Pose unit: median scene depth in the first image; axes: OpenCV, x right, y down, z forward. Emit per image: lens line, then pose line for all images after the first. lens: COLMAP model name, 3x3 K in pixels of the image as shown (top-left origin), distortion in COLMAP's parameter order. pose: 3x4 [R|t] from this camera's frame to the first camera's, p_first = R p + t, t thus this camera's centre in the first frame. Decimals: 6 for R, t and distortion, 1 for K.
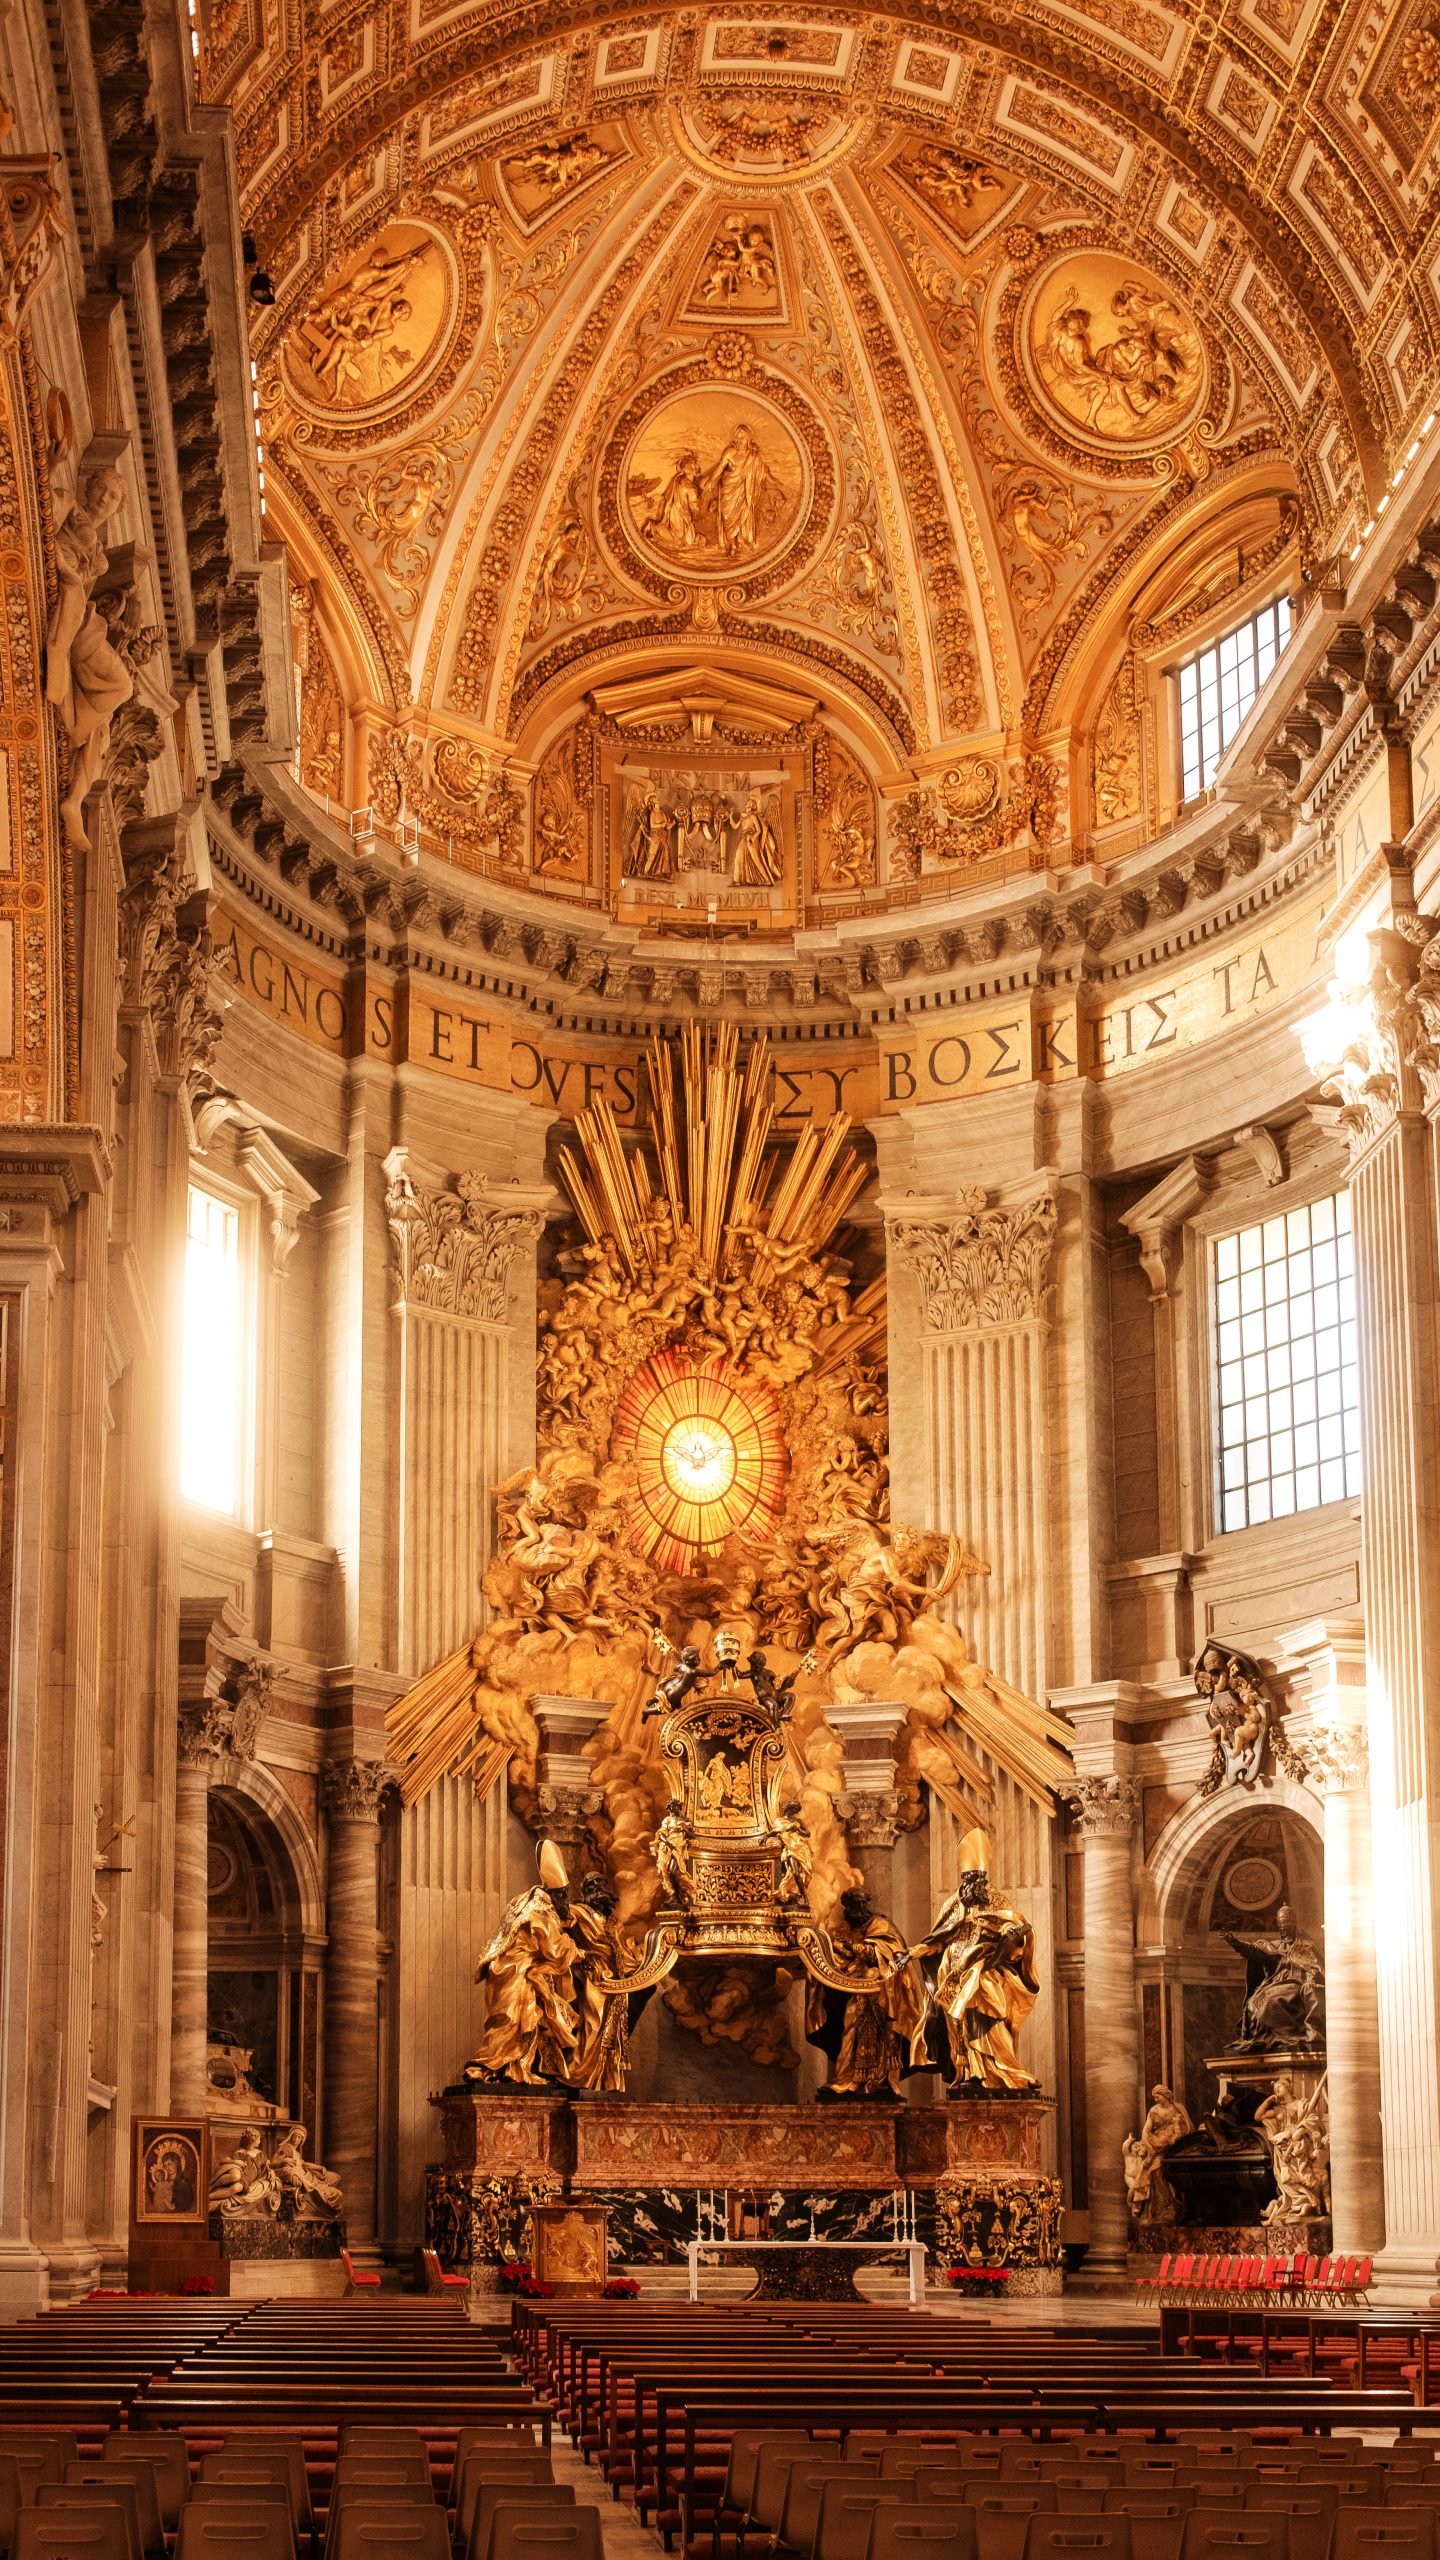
lens RADIAL K [[6137.0, 0, 720.0], [0, 6137.0, 1280.0], [0, 0, 1]] dist [-0.202163, -0.400014]
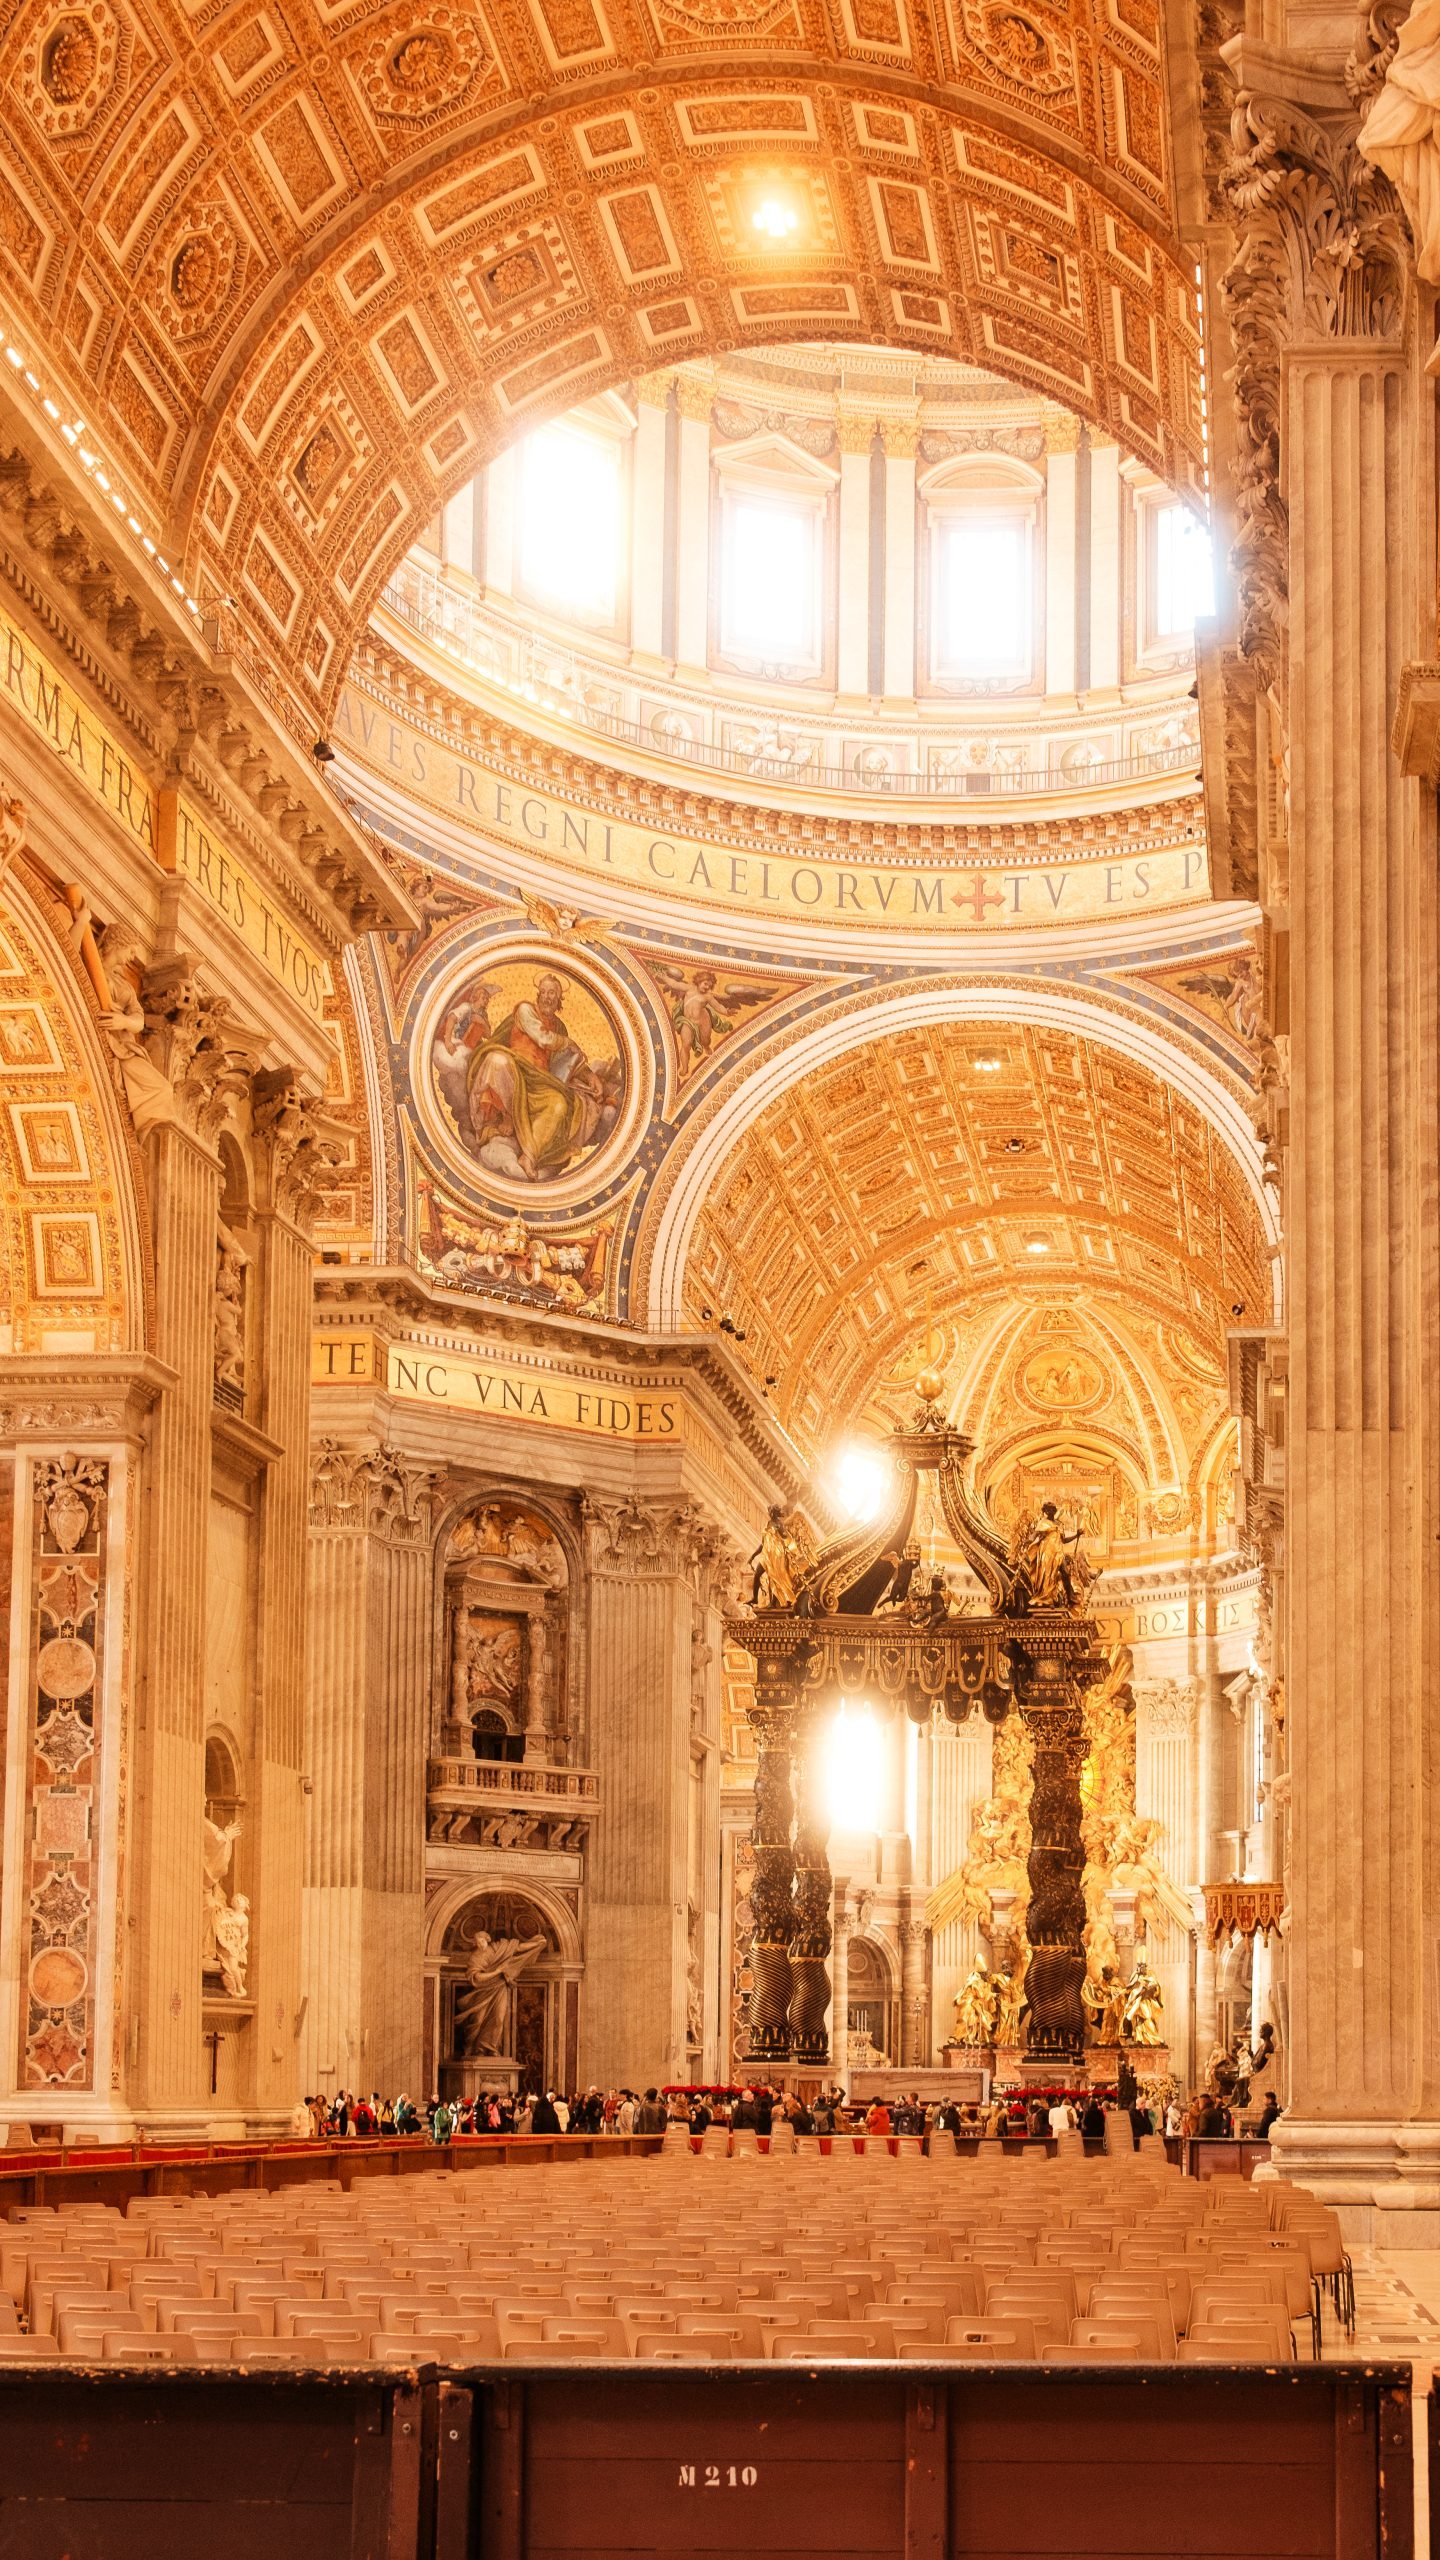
lens RADIAL K [[6137.0, 0, 720.0], [0, 6137.0, 1280.0], [0, 0, 1]] dist [-0.202163, -0.400014]
pose [[0.989292, -0.023920, -0.143977, 0.217724], [0.027074, 0.999434, 0.019986, -0.224395], [0.143417, -0.023670, 0.989379, -1.434358]]
